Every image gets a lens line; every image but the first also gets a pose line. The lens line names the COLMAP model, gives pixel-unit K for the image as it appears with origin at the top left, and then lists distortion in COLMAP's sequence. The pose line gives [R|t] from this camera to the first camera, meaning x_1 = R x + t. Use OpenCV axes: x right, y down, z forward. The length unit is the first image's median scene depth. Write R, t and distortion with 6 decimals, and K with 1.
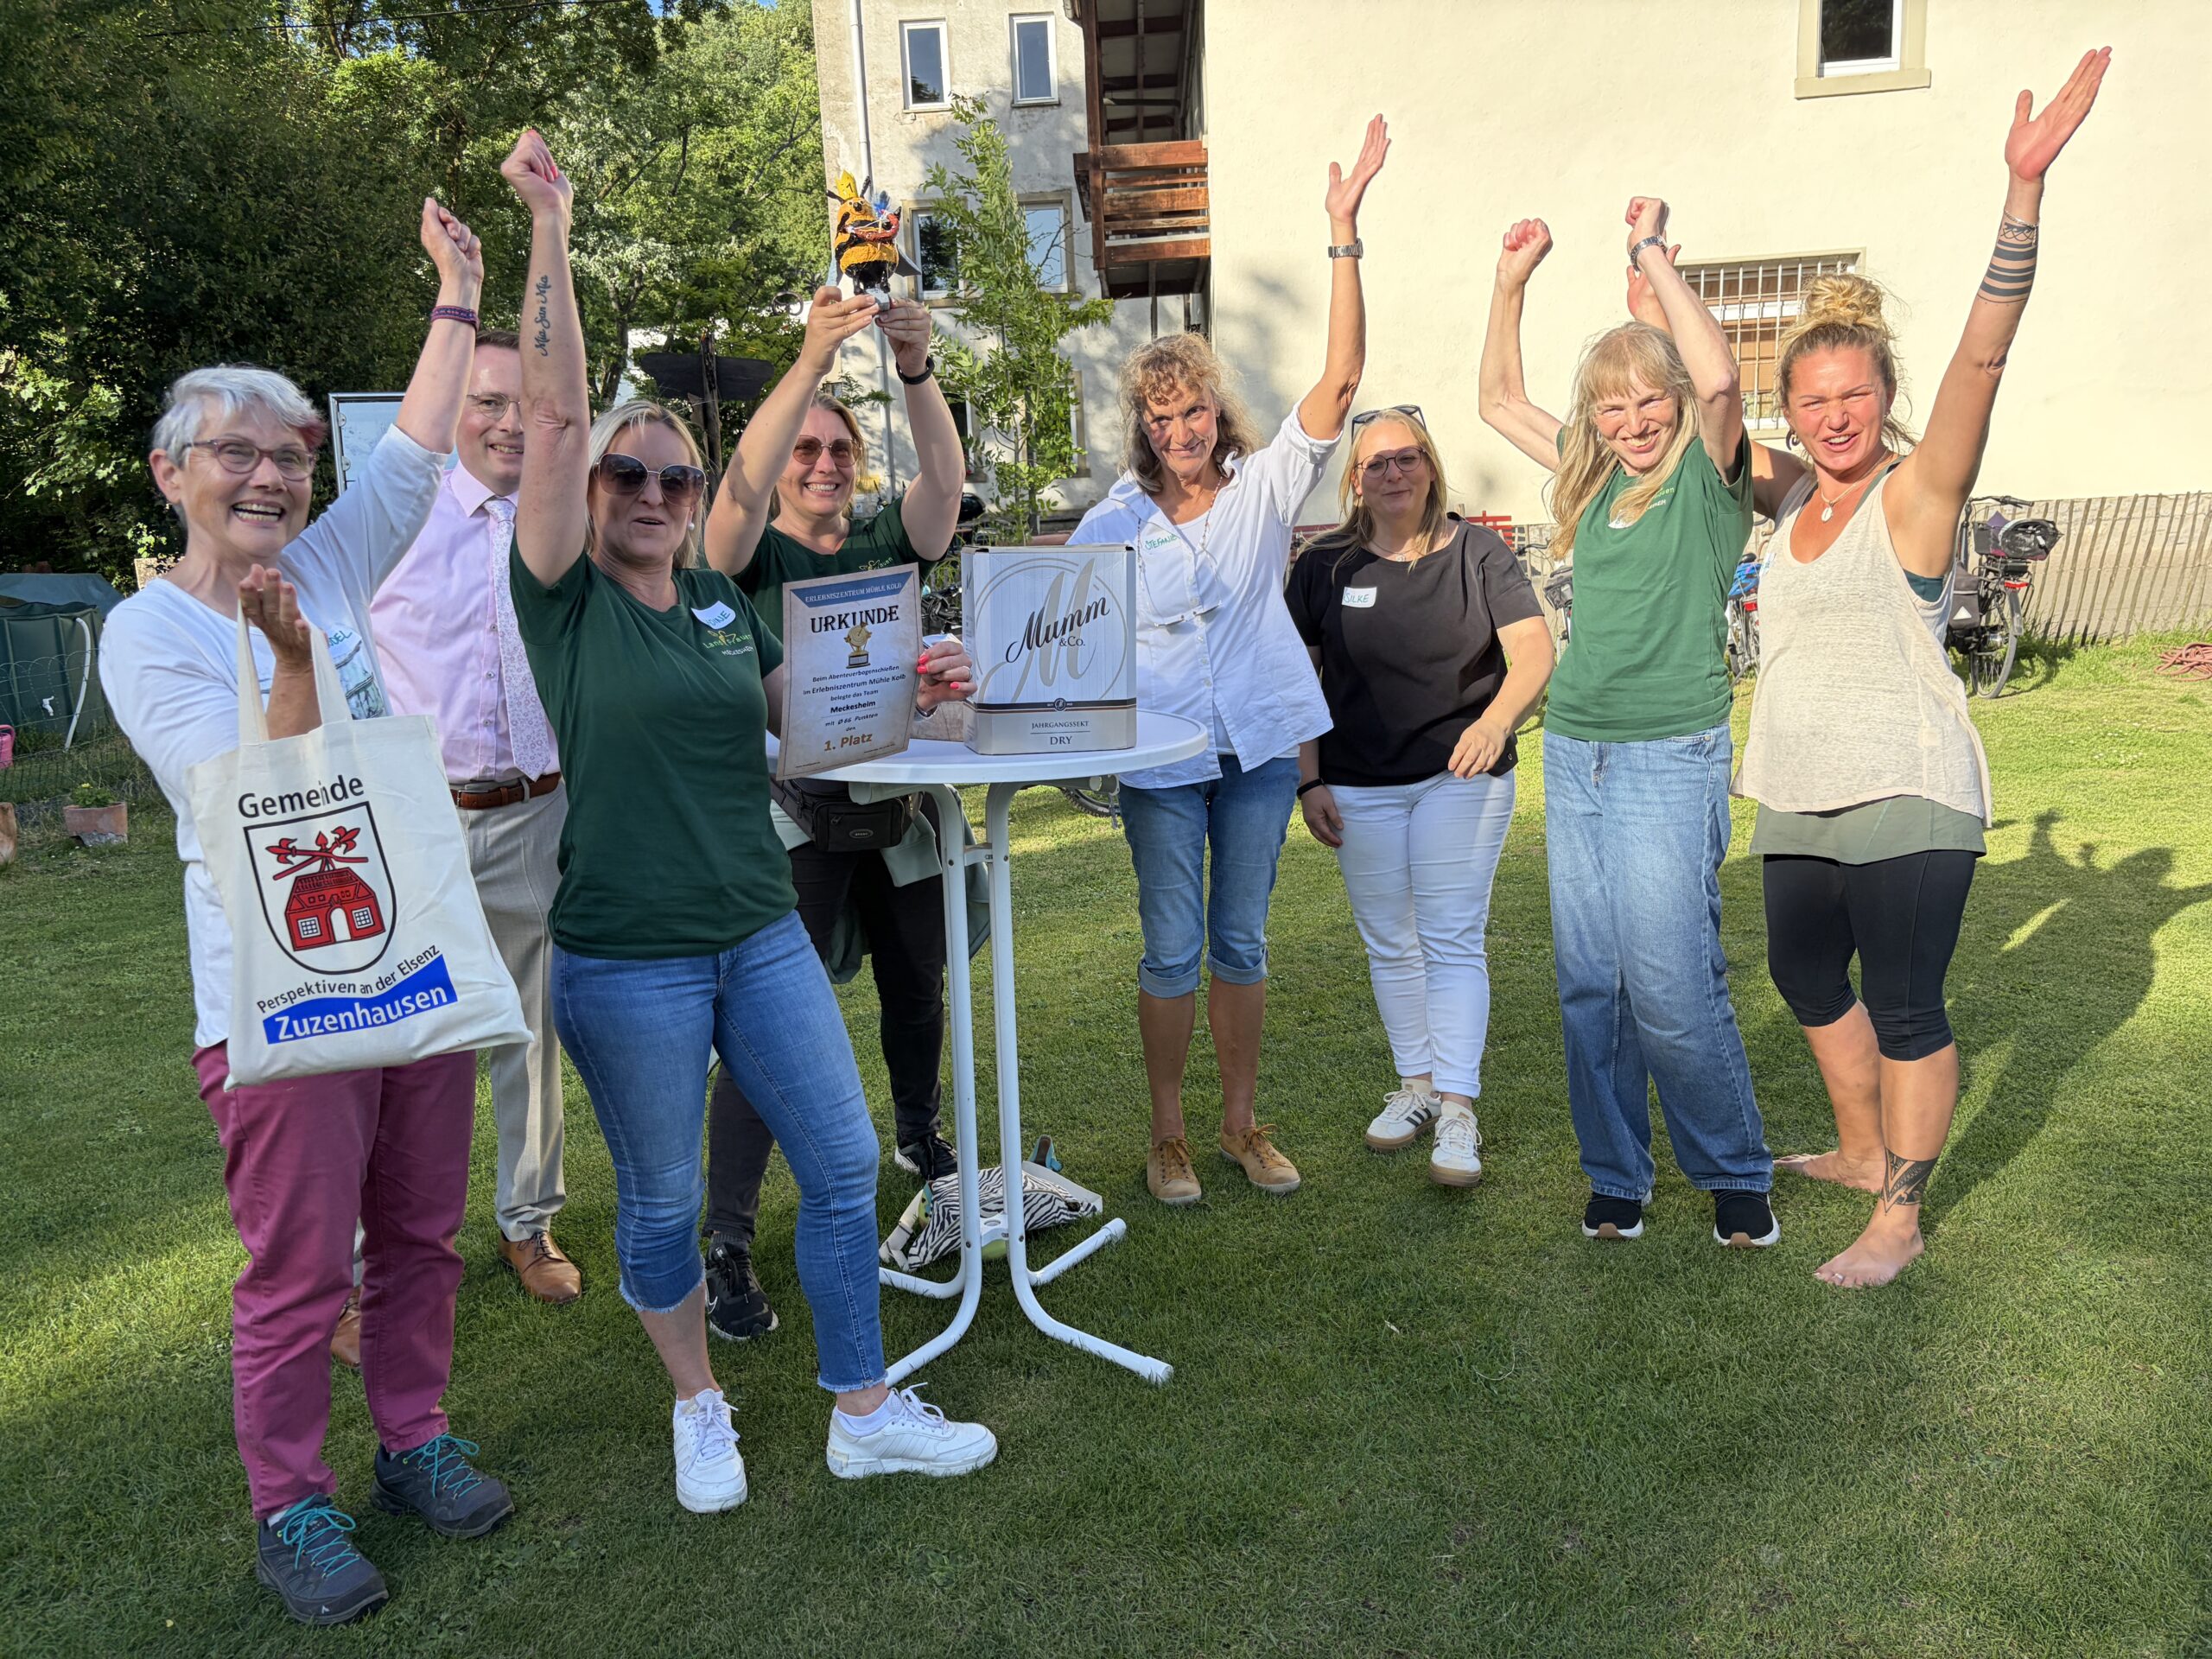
lens RADIAL K [[1680.0, 0, 1081.5], [0, 1680.0, 823.1], [0, 0, 1]] dist [0.022283, -0.016193]
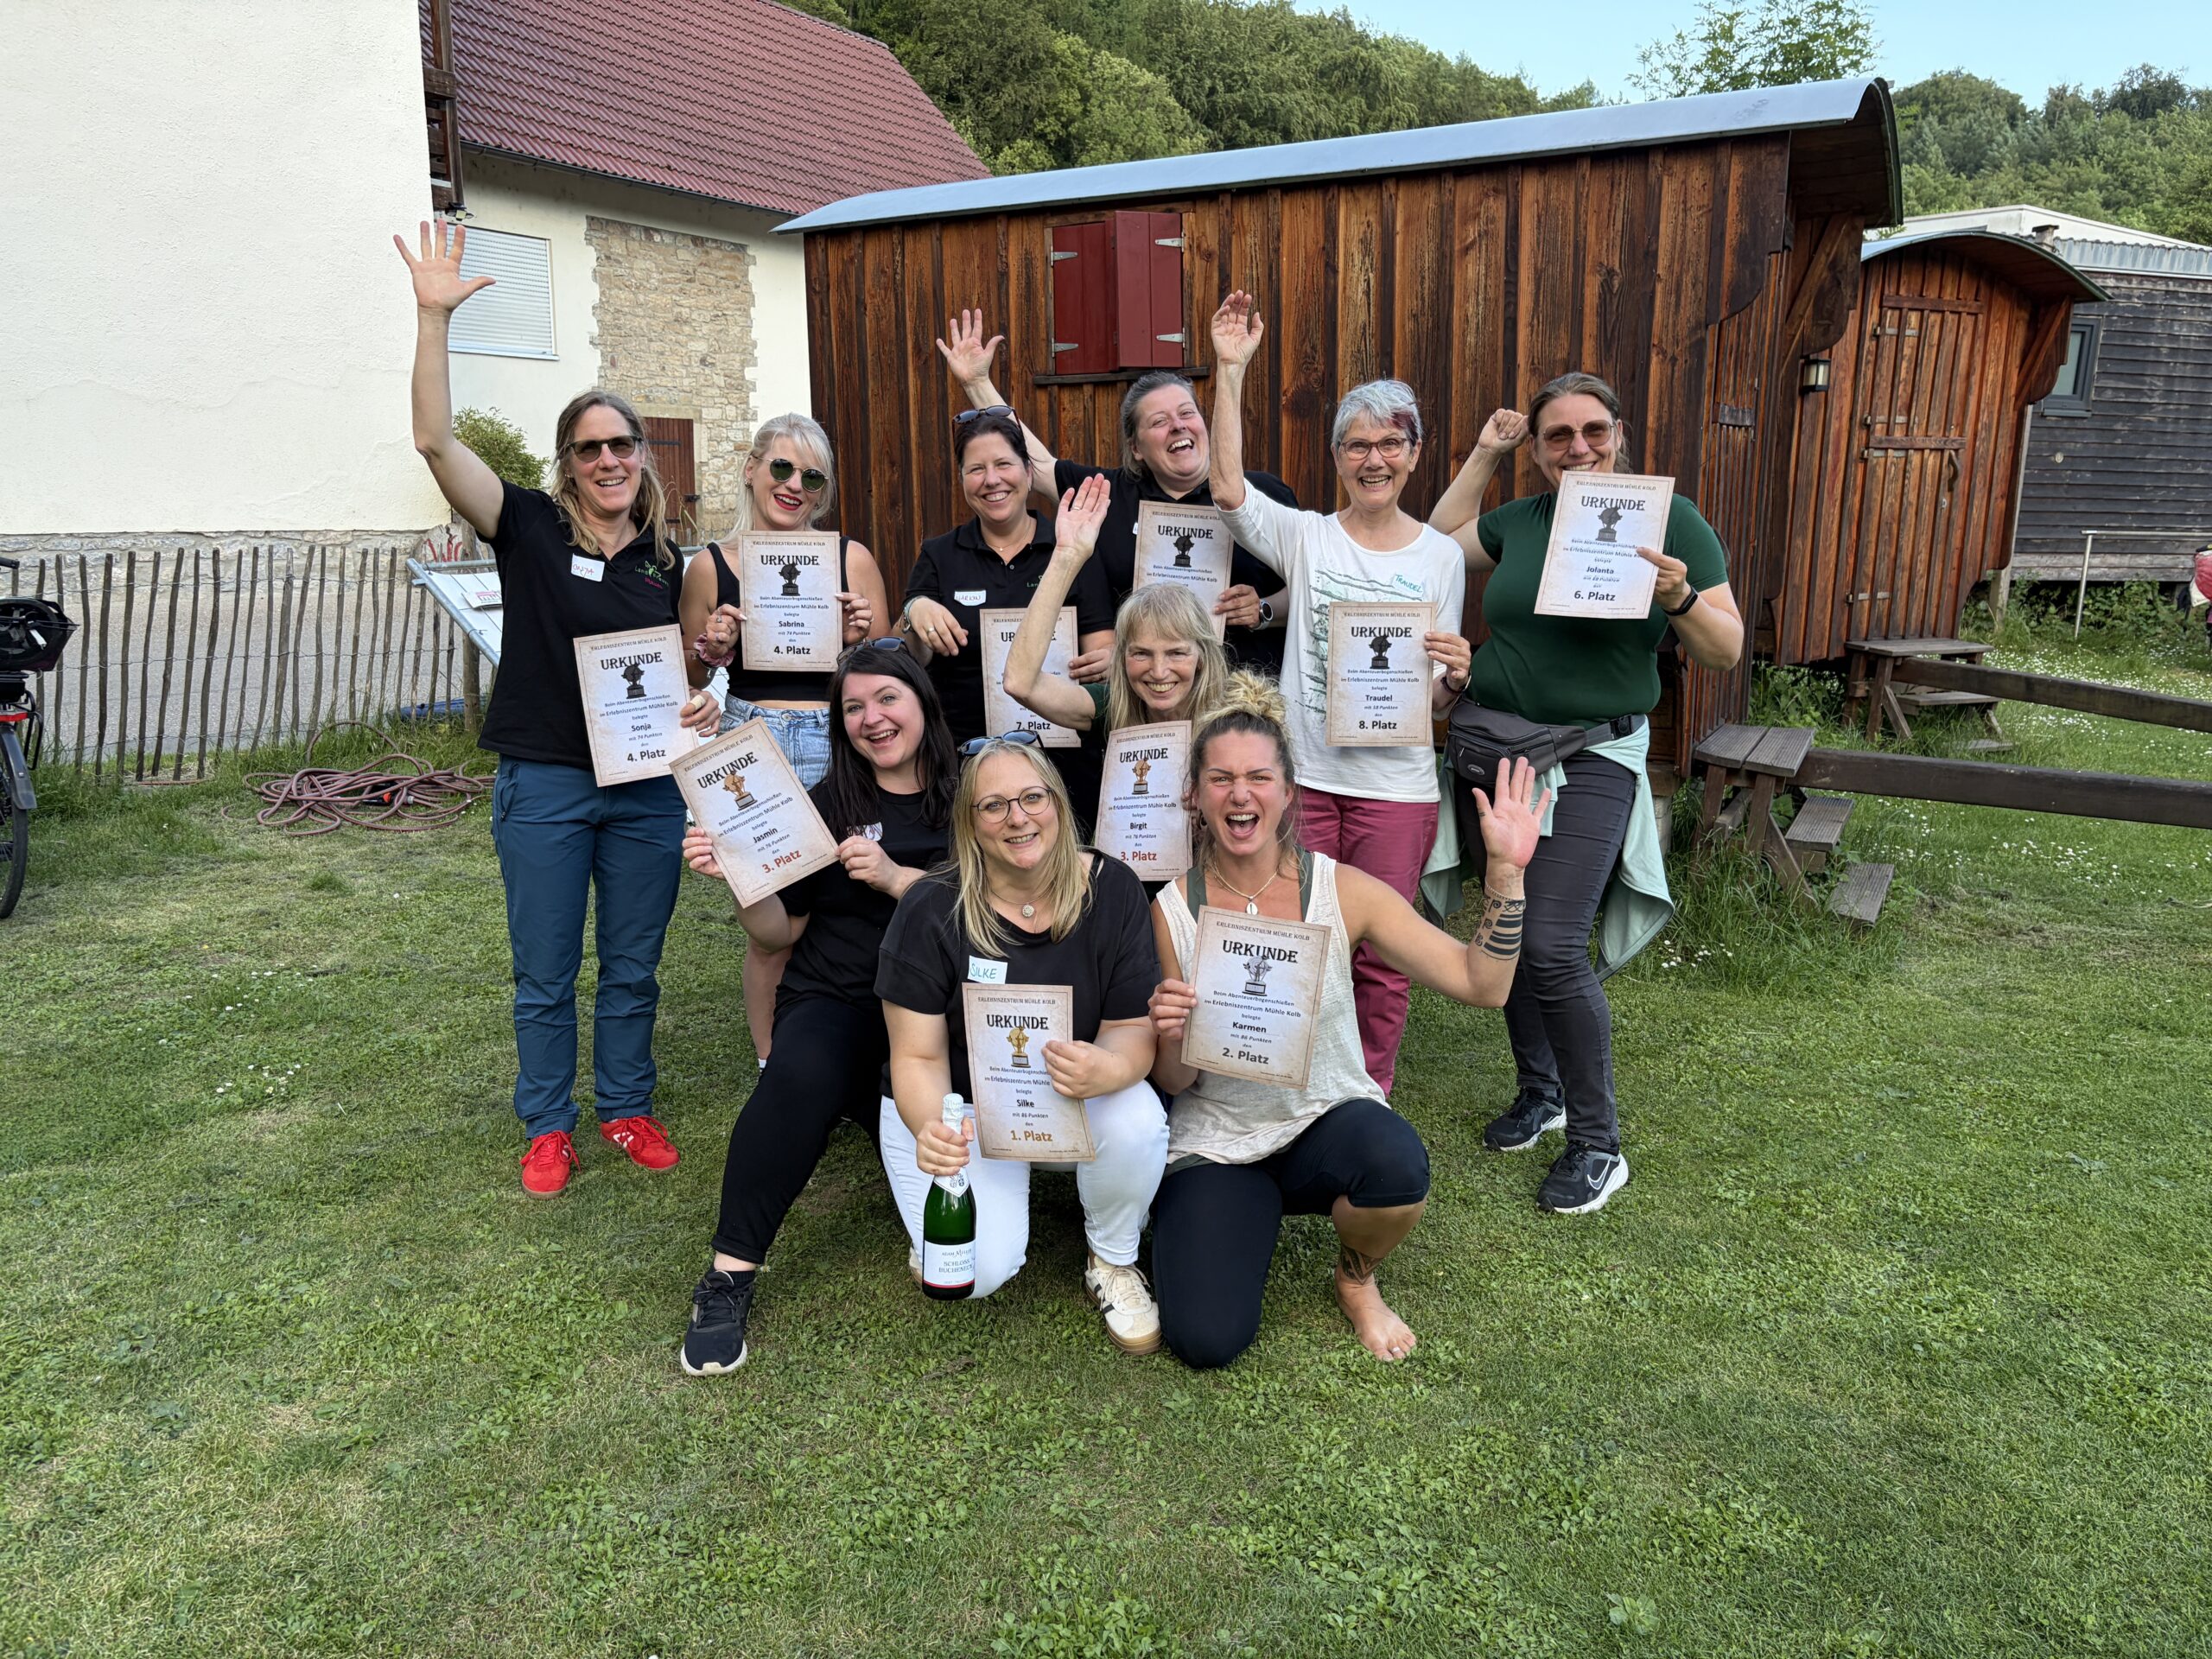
lens RADIAL K [[1680.0, 0, 1121.2], [0, 1680.0, 837.2], [0, 0, 1]] dist [0.022283, -0.016193]
pose [[0.486186, -0.127745, 0.864467, 0.128633], [0.129735, 0.988846, 0.073161, -0.050035], [-0.864171, 0.076582, 0.497337, 0.214548]]
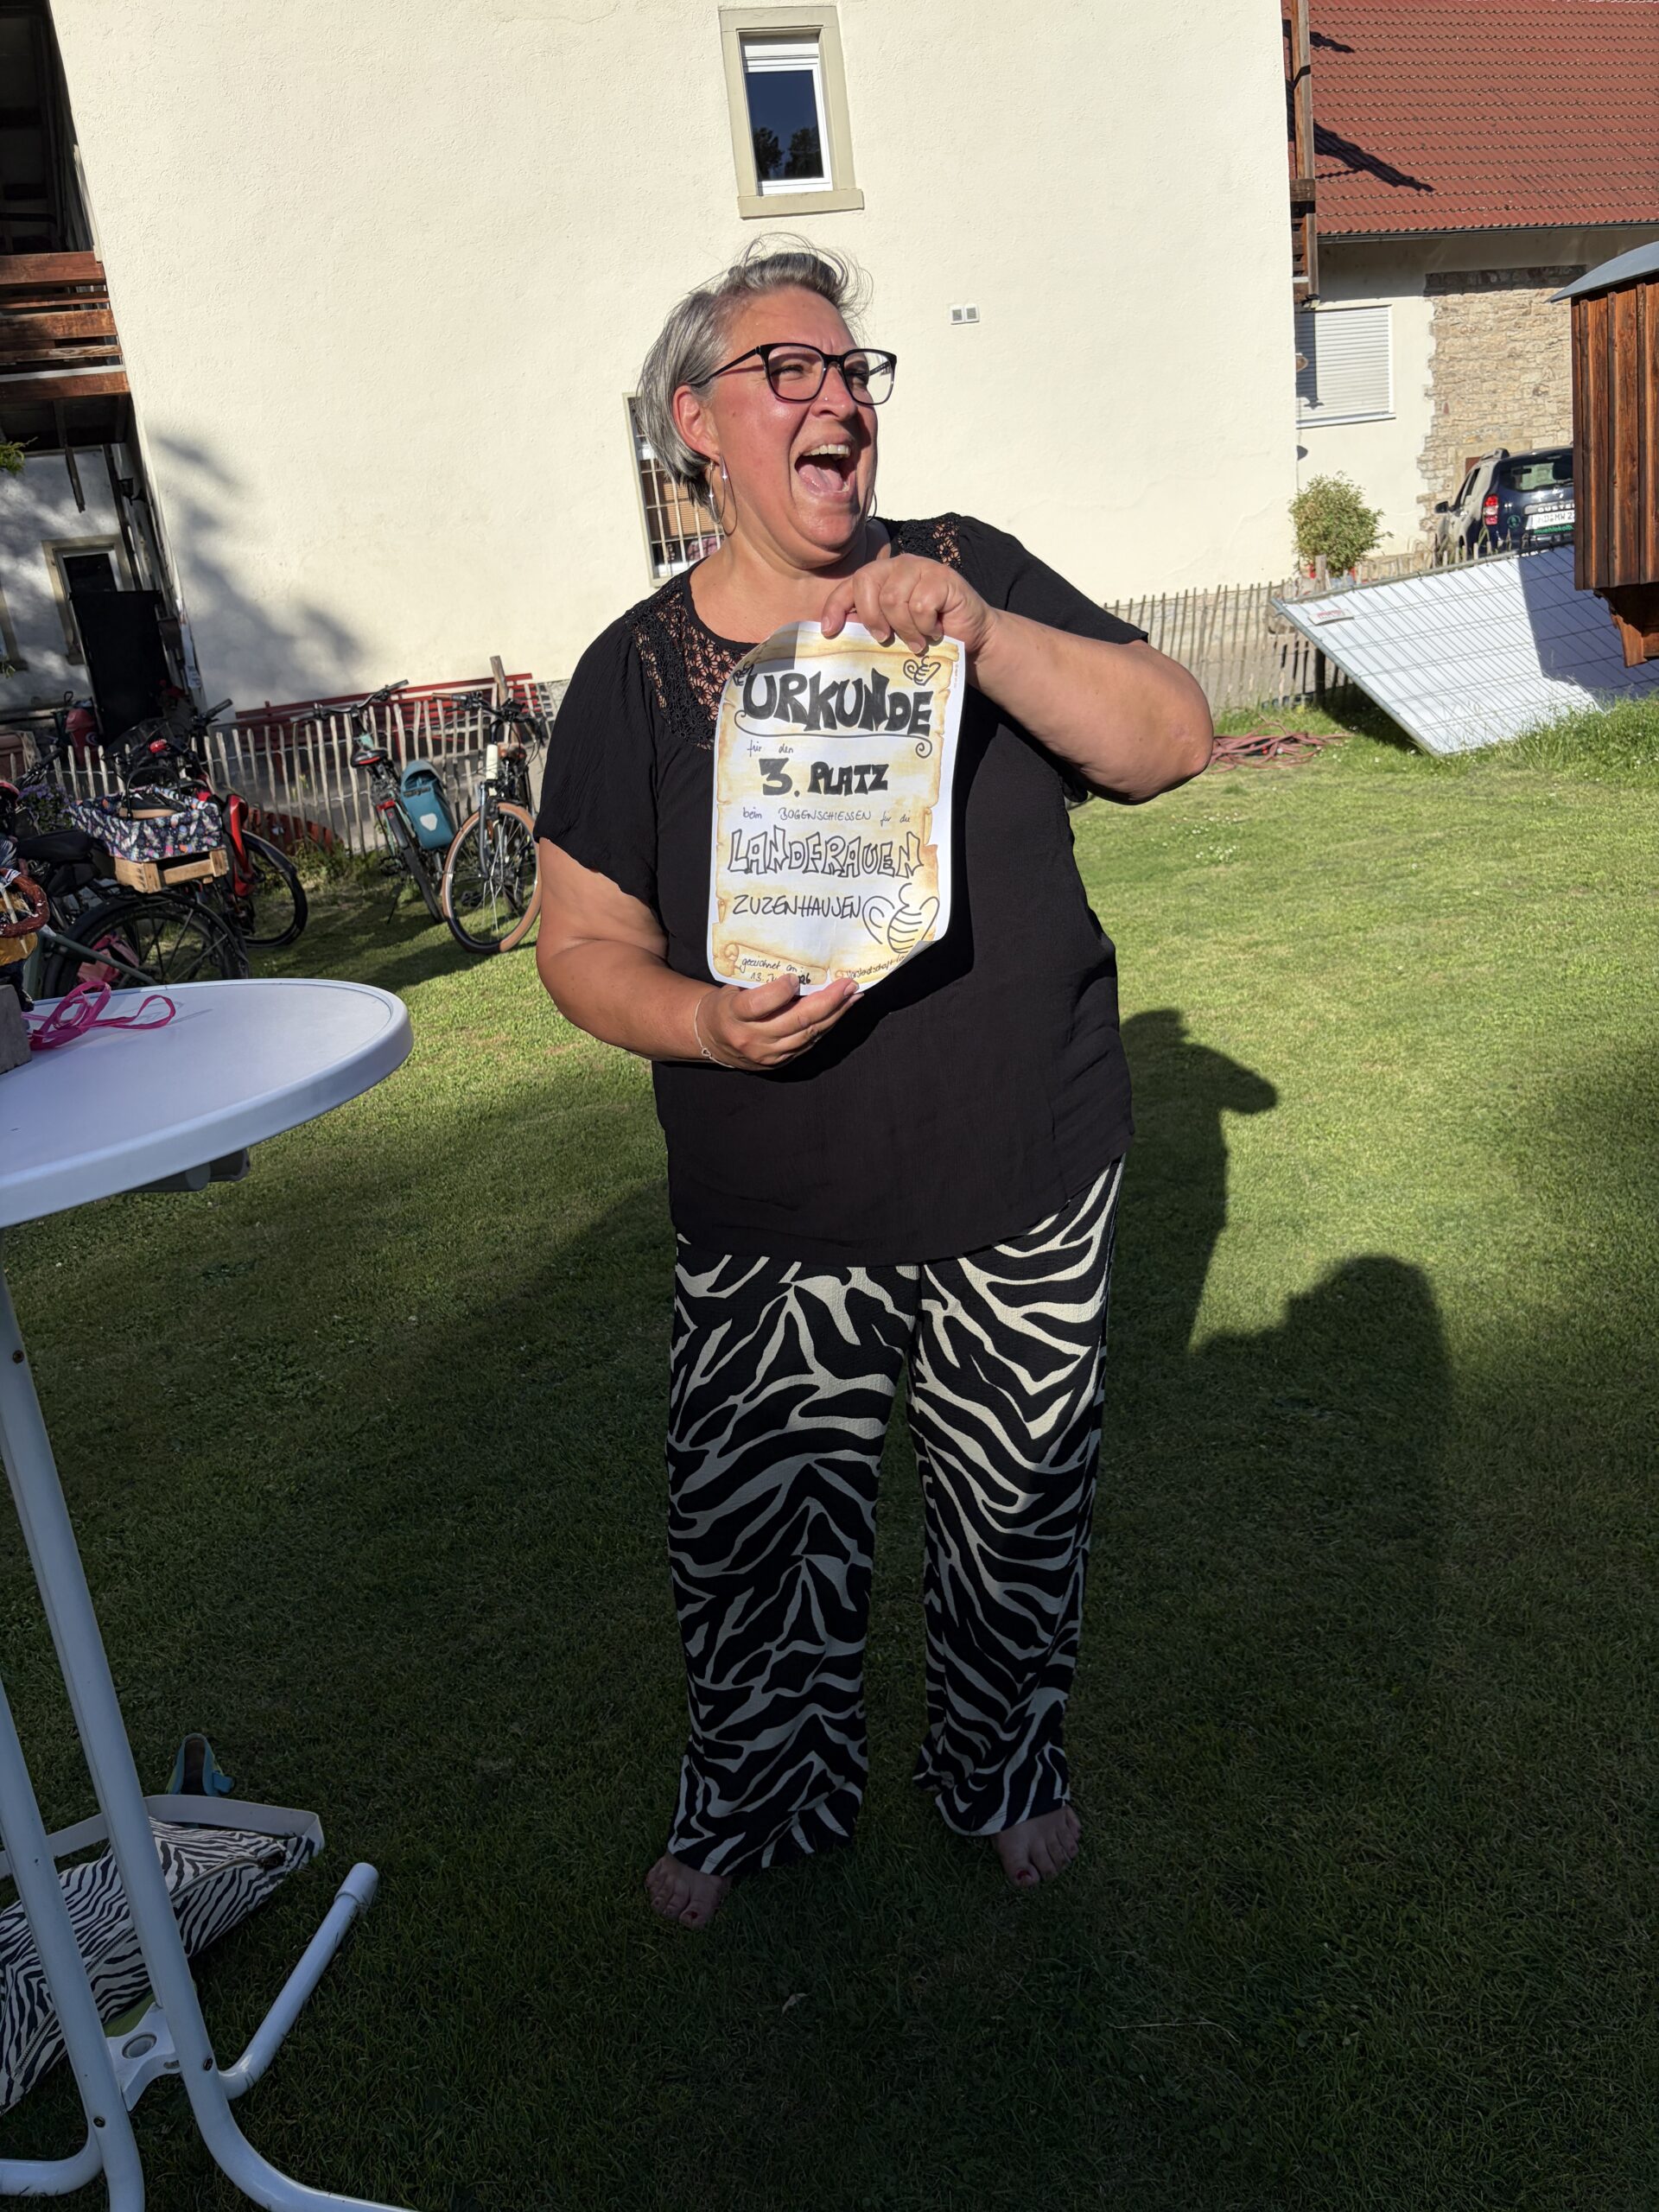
lens RADIAL K [[1680.0, 0, 825.7], [0, 1680.0, 1118.6], [0, 0, 1]] dist [0.022283, -0.016193]
pose [[0.904580, -0.179793, 0.386536, -0.001942], [0.153012, 0.983227, 0.099256, -0.008053], [-0.397898, -0.030641, 0.916918, 0.075933]]
